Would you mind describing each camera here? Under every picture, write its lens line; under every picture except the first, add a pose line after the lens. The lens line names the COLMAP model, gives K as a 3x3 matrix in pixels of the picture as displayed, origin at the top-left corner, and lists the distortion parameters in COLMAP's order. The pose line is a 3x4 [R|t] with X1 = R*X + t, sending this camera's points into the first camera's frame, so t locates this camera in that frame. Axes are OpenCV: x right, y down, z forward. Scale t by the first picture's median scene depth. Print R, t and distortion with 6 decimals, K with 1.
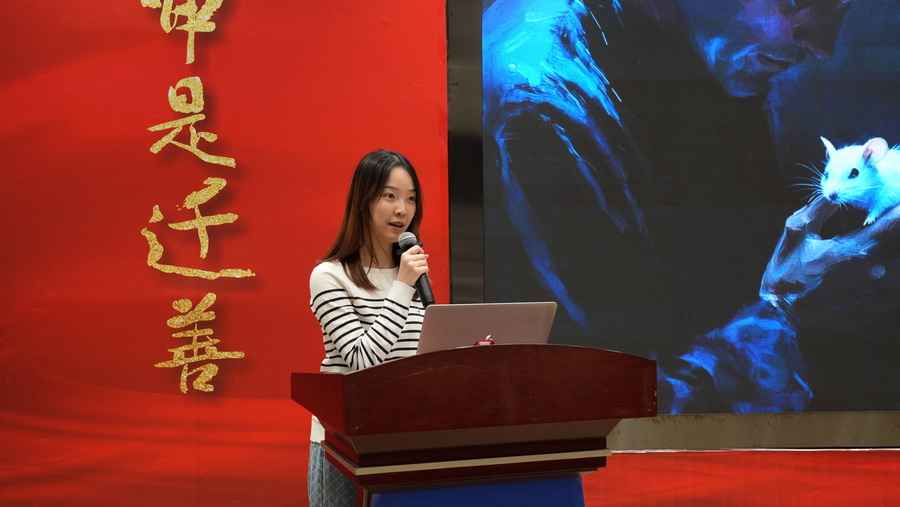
lens RADIAL K [[1114.9, 0, 449.9], [0, 1114.9, 256.0], [0, 0, 1]] dist [0.155182, 0.000000]
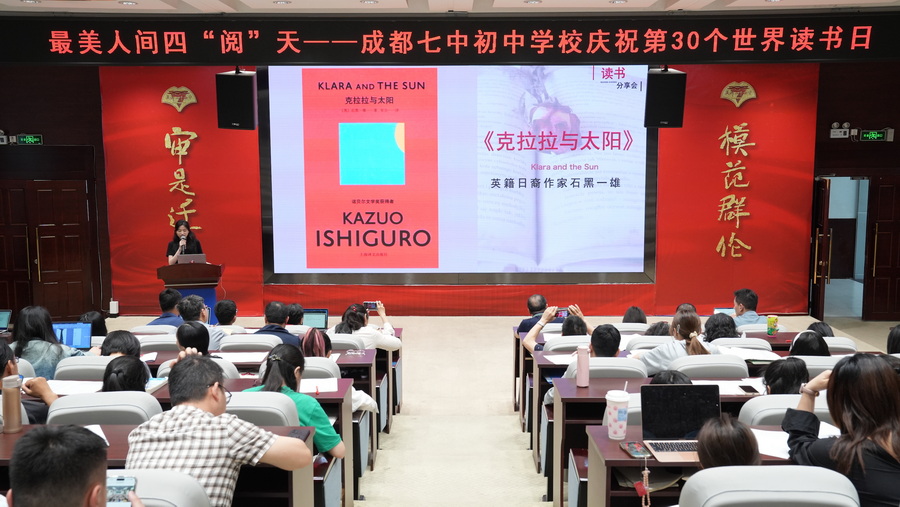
lens RADIAL K [[879.2, 0, 449.2], [0, 879.2, 254.9], [0, 0, 1]] dist [0.035903, 0.000000]
pose [[0.987311, 0.021861, -0.157287, 0.955992], [-0.001188, 0.991468, 0.130343, -0.245079], [0.158794, -0.128502, 0.978913, -1.431231]]
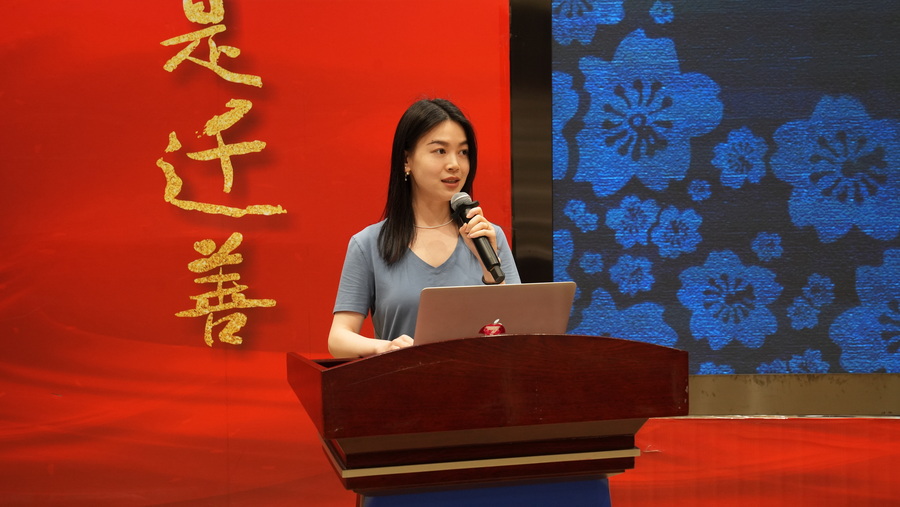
lens RADIAL K [[1319.4, 0, 436.2], [0, 1319.4, 256.6], [0, 0, 1]] dist [0.248011, 0.000000]
pose [[0.995535, 0.001083, -0.094382, 0.039380], [0.006133, 0.997079, 0.076129, -0.026245], [0.094189, -0.076368, 0.992621, -0.012477]]
